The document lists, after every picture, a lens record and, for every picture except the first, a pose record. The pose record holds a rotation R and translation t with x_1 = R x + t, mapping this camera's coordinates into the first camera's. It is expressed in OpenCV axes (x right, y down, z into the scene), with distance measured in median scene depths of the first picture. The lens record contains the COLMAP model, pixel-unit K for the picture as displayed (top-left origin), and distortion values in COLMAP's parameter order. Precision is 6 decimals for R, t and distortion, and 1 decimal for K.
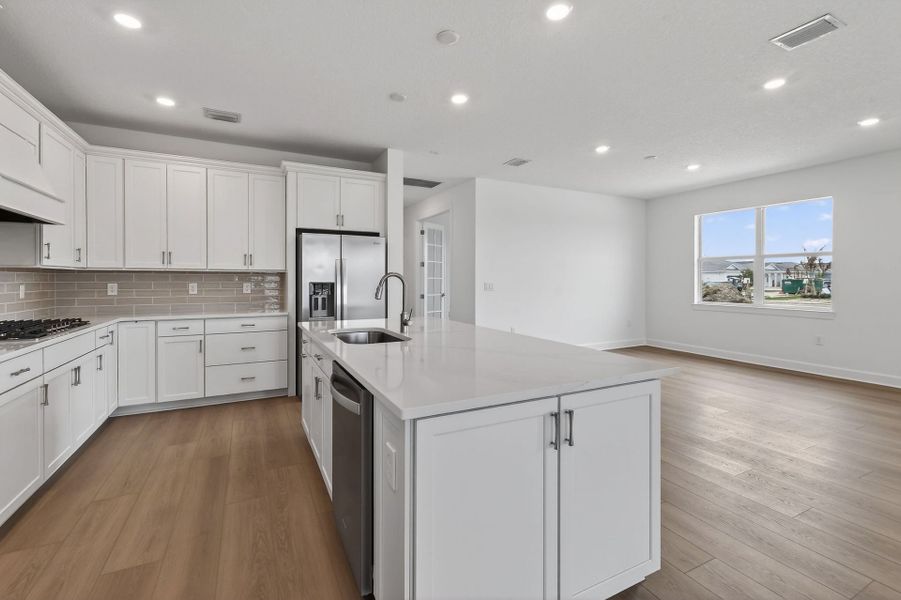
lens RADIAL K [[400.4, 0, 451.6], [0, 400.4, 282.7], [0, 0, 1]] dist [-0.001953, -0.002759]
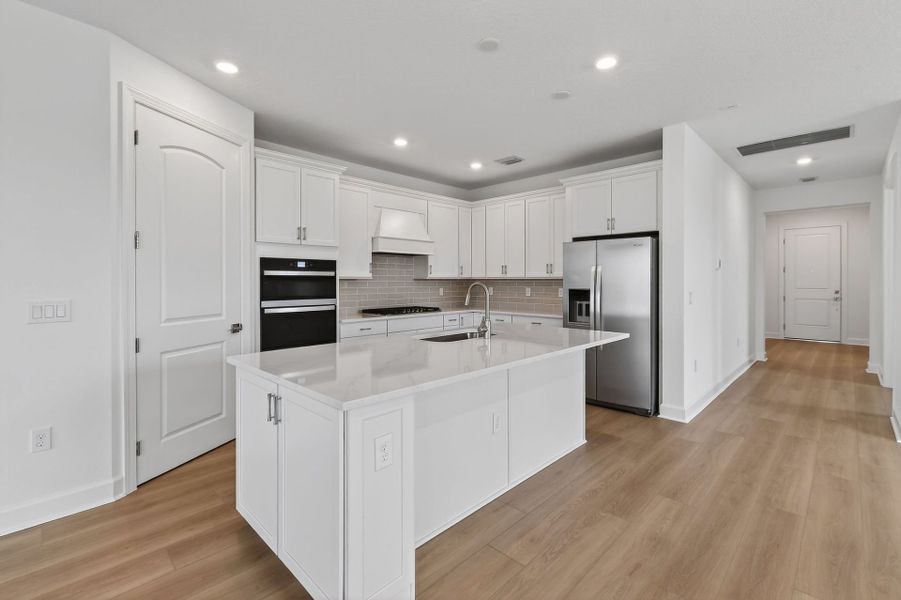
lens RADIAL K [[400.4, 0, 449.3], [0, 400.4, 278.9], [0, 0, 1]] dist [-0.001953, -0.002759]
pose [[0.294525, -0.006249, -0.955623, 0.599827], [-0.007019, 0.999938, -0.008702, -0.017063], [0.955618, 0.009271, 0.294463, 0.416284]]
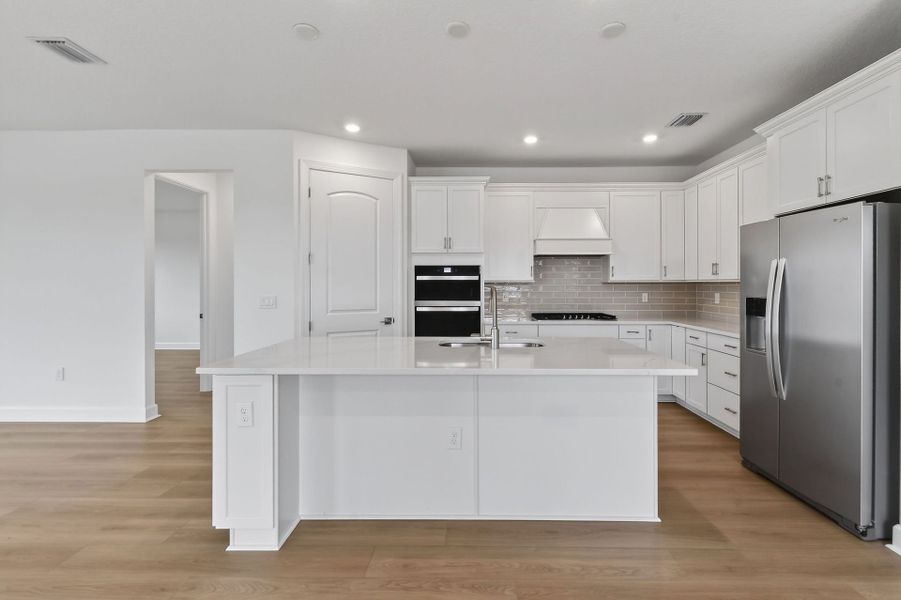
lens RADIAL K [[400.4, 0, 452.9], [0, 400.4, 282.7], [0, 0, 1]] dist [-0.001953, -0.002759]
pose [[-0.495599, -0.005202, -0.868536, 0.524510], [-0.007665, 0.999969, -0.001615, -0.021554], [0.868518, 0.005857, -0.495623, 0.955229]]
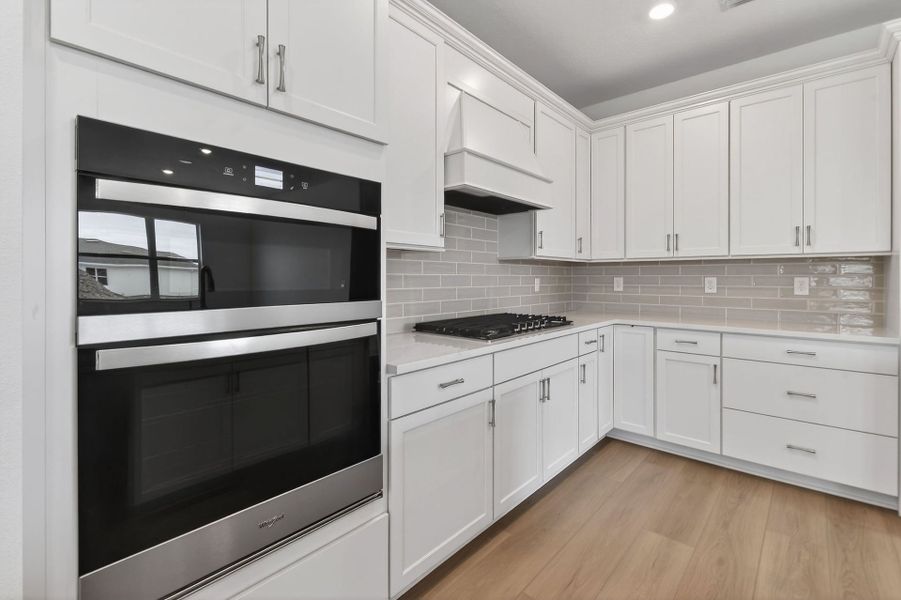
lens RADIAL K [[400.4, 0, 456.8], [0, 400.4, 277.8], [0, 0, 1]] dist [-0.001953, -0.002759]
pose [[0.366192, -0.002082, -0.930537, -0.180729], [-0.008118, 0.999952, -0.005432, 0.010425], [0.930504, 0.009543, 0.366158, 0.376390]]
